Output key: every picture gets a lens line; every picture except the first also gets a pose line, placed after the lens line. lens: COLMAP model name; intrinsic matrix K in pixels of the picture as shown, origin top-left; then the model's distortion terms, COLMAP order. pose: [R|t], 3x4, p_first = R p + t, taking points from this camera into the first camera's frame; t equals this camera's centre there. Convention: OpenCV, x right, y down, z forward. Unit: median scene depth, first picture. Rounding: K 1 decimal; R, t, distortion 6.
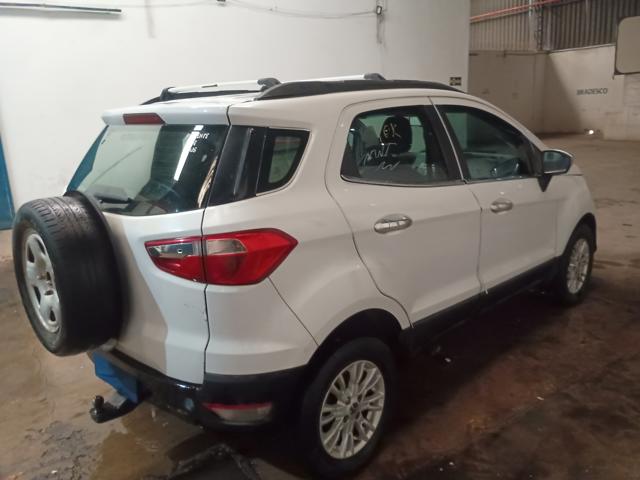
lens RADIAL K [[537.5, 0, 319.7], [0, 537.5, 239.2], [0, 0, 1]] dist [0.061122, -0.087561]
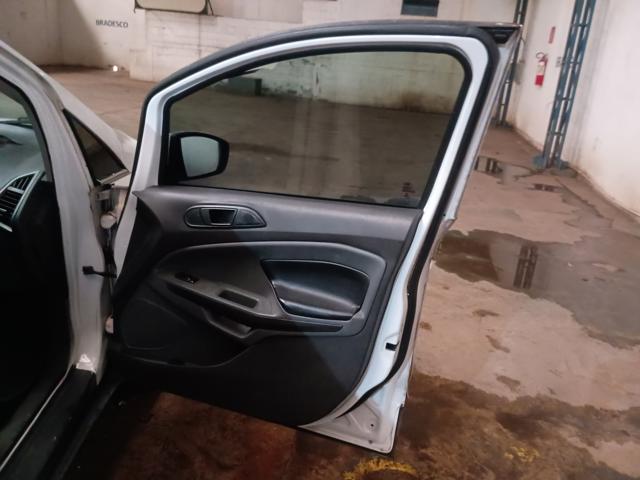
lens RADIAL K [[537.5, 0, 314.1], [0, 537.5, 235.3], [0, 0, 1]] dist [0.061122, -0.087561]
pose [[0.689084, -0.127942, 0.713298, 0.039292], [0.046127, 0.990039, 0.133019, -0.026227], [-0.723212, -0.058760, 0.688122, 0.110994]]
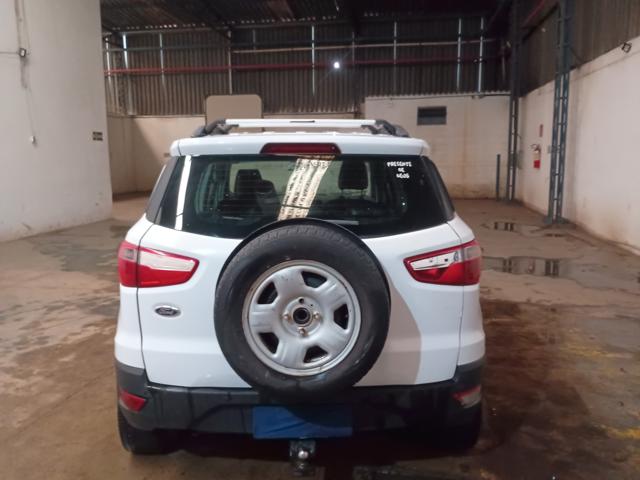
lens RADIAL K [[537.5, 0, 309.5], [0, 537.5, 249.2], [0, 0, 1]] dist [0.061122, -0.087561]
pose [[0.702189, -0.073135, 0.708224, -0.139272], [0.138143, 0.989802, -0.034754, -0.000407], [-0.698460, 0.122240, 0.705132, 0.043812]]
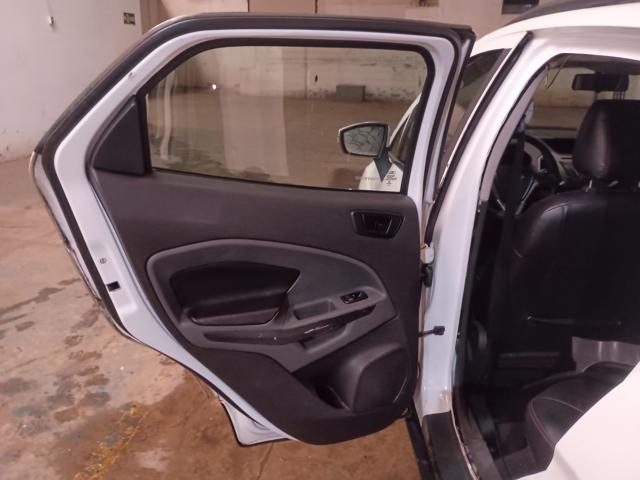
lens RADIAL K [[537.5, 0, 317.6], [0, 537.5, 228.3], [0, 0, 1]] dist [0.061122, -0.087561]
pose [[0.716421, -0.157948, 0.679554, -0.097963], [0.110416, 0.987429, 0.113101, -0.037096], [-0.688876, -0.005994, 0.724855, 0.175966]]
